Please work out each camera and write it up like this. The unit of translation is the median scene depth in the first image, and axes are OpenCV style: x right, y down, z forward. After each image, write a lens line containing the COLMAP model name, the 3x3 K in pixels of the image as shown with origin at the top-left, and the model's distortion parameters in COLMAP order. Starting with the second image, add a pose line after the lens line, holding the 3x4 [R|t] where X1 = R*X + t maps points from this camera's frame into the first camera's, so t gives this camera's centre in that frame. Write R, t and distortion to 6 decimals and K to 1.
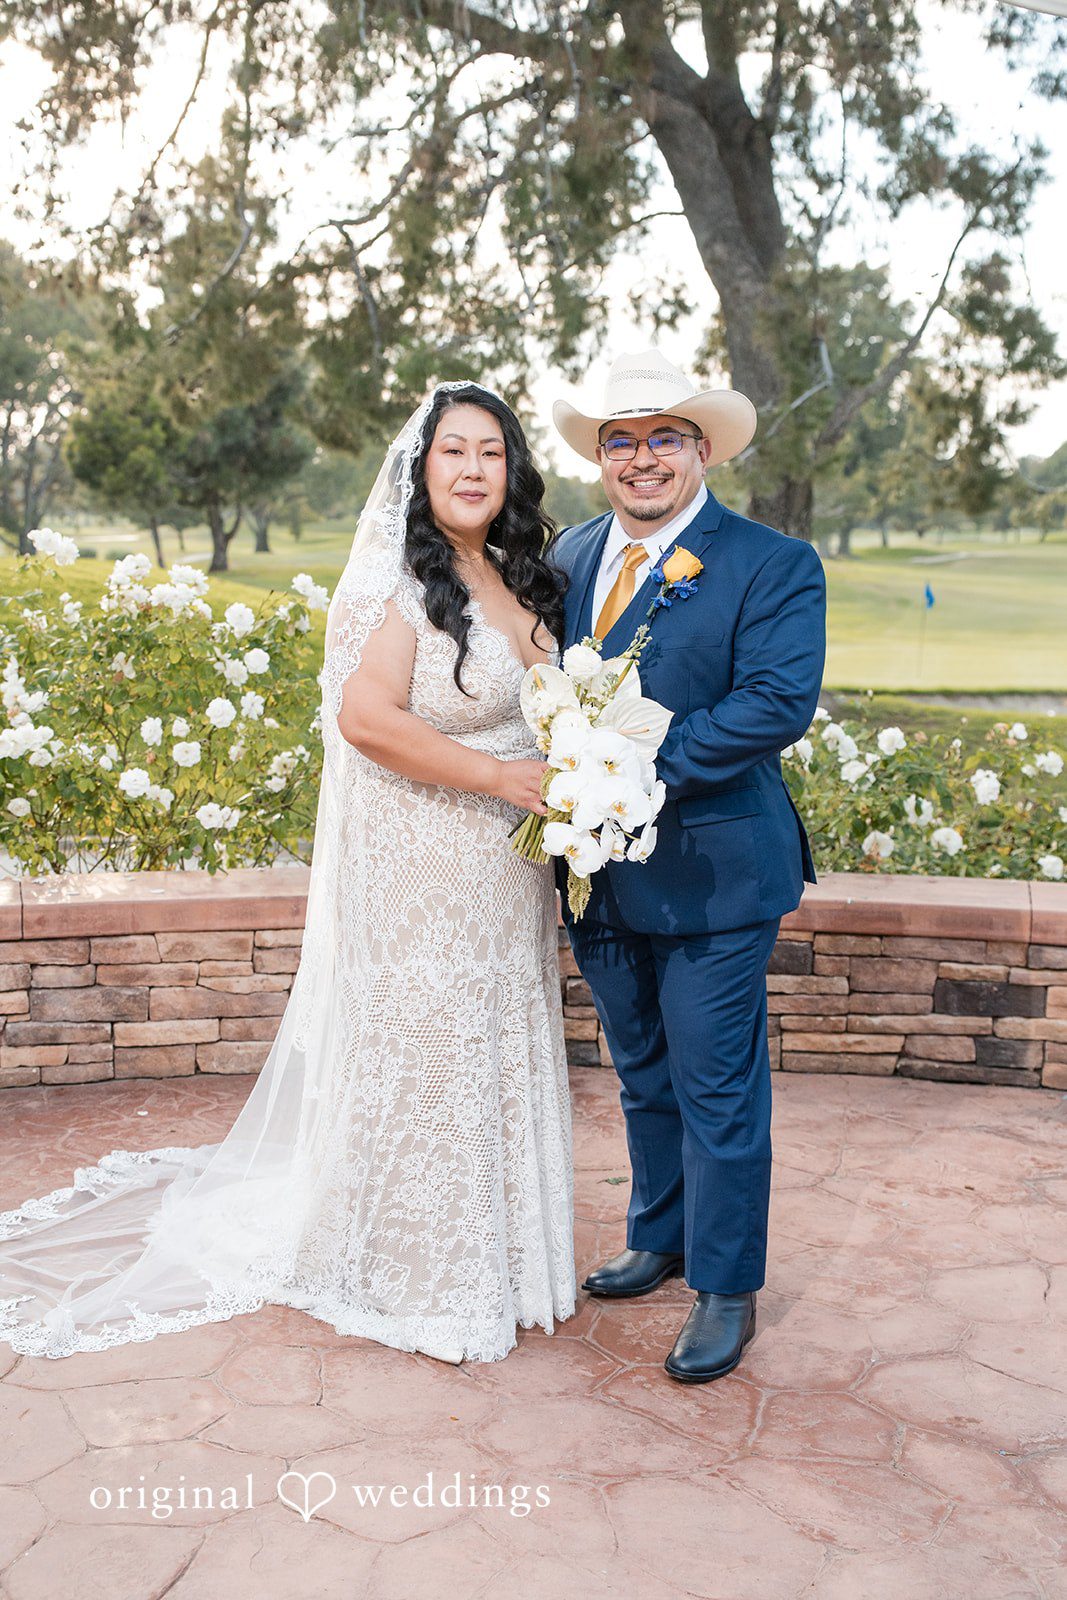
lens RADIAL K [[2106.6, 0, 530.4], [0, 2106.6, 899.2], [0, 0, 1]] dist [0.040145, 0.022754]
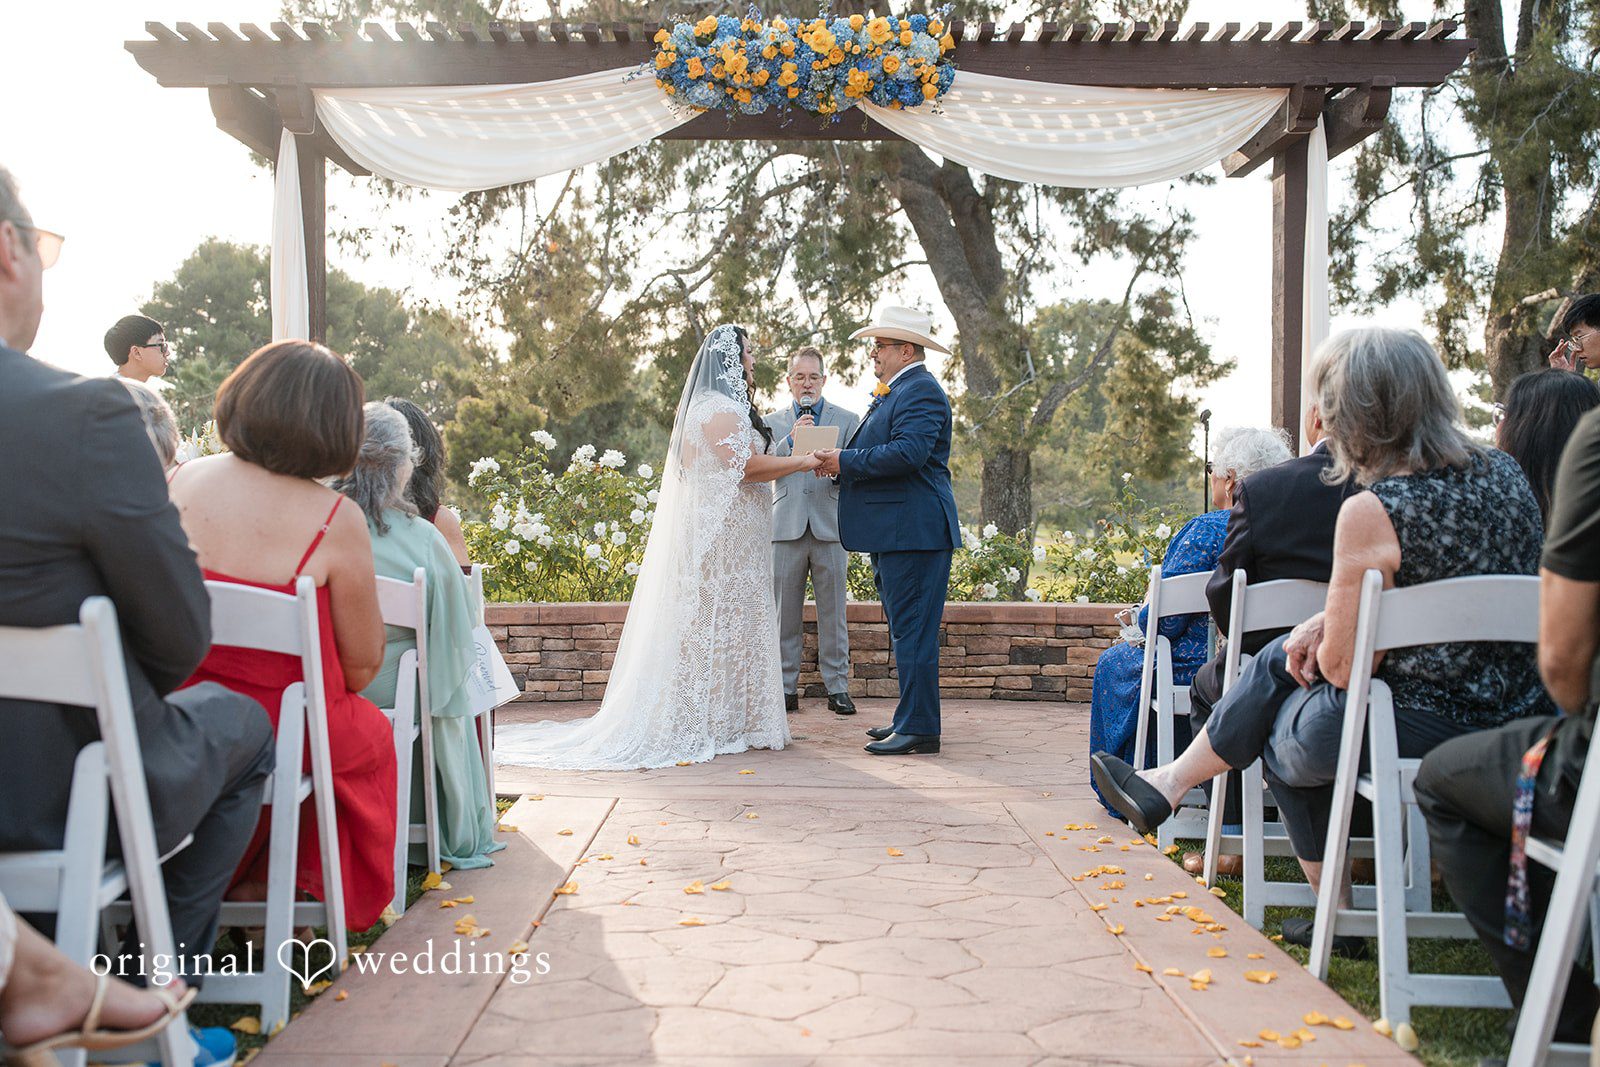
lens RADIAL K [[1880.1, 0, 768.4], [0, 1880.1, 531.9], [0, 0, 1]] dist [-0.014481, 0.004681]
pose [[0.999486, -0.007587, -0.031164, 0.006121], [0.002162, 0.985346, -0.170556, 0.052036], [0.032001, 0.170401, 0.984855, -0.162277]]
